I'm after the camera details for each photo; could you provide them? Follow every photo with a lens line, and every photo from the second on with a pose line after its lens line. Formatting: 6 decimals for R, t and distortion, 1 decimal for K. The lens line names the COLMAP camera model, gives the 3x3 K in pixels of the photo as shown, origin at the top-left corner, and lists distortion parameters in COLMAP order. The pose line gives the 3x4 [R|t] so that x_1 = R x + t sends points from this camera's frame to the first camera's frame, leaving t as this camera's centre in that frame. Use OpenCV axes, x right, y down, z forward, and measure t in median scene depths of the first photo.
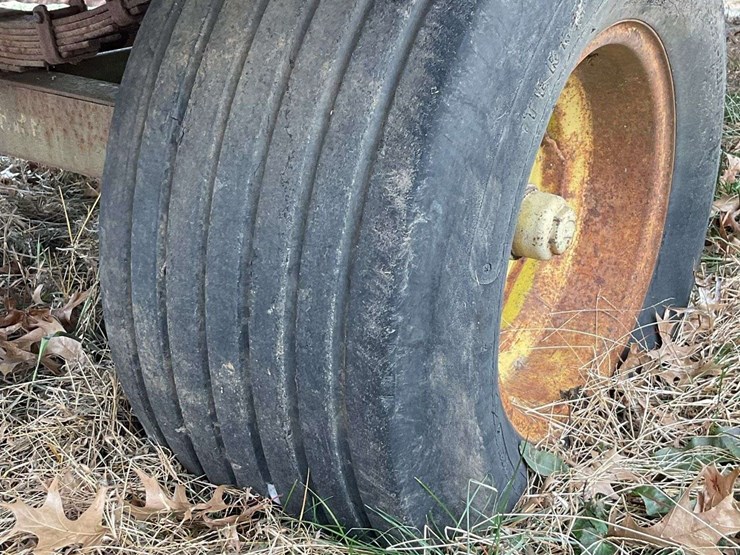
lens RADIAL K [[668.6, 0, 309.1], [0, 668.6, 293.2], [0, 0, 1]] dist [0.046554, -0.060991]
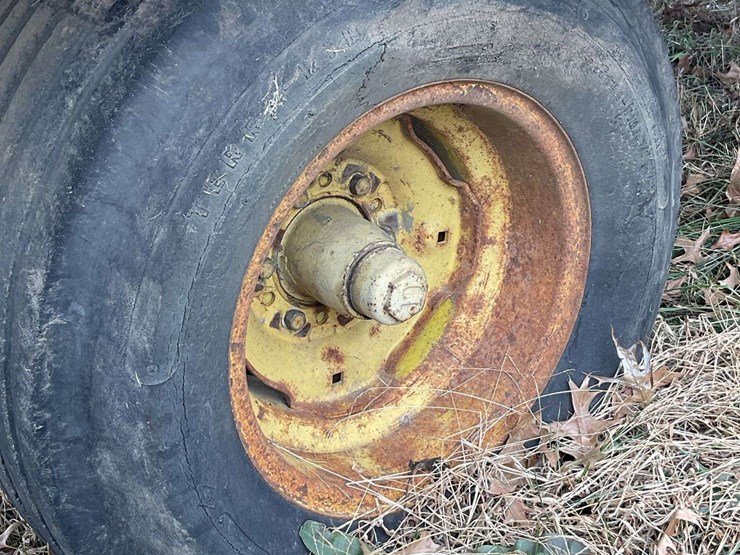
lens RADIAL K [[668.6, 0, 366.4], [0, 668.6, 278.2], [0, 0, 1]] dist [0.046554, -0.060991]
pose [[0.976172, 0.081944, -0.200933, 0.702079], [-0.072576, 0.995923, 0.053568, -0.226012], [0.204504, -0.037709, 0.978139, 0.121314]]
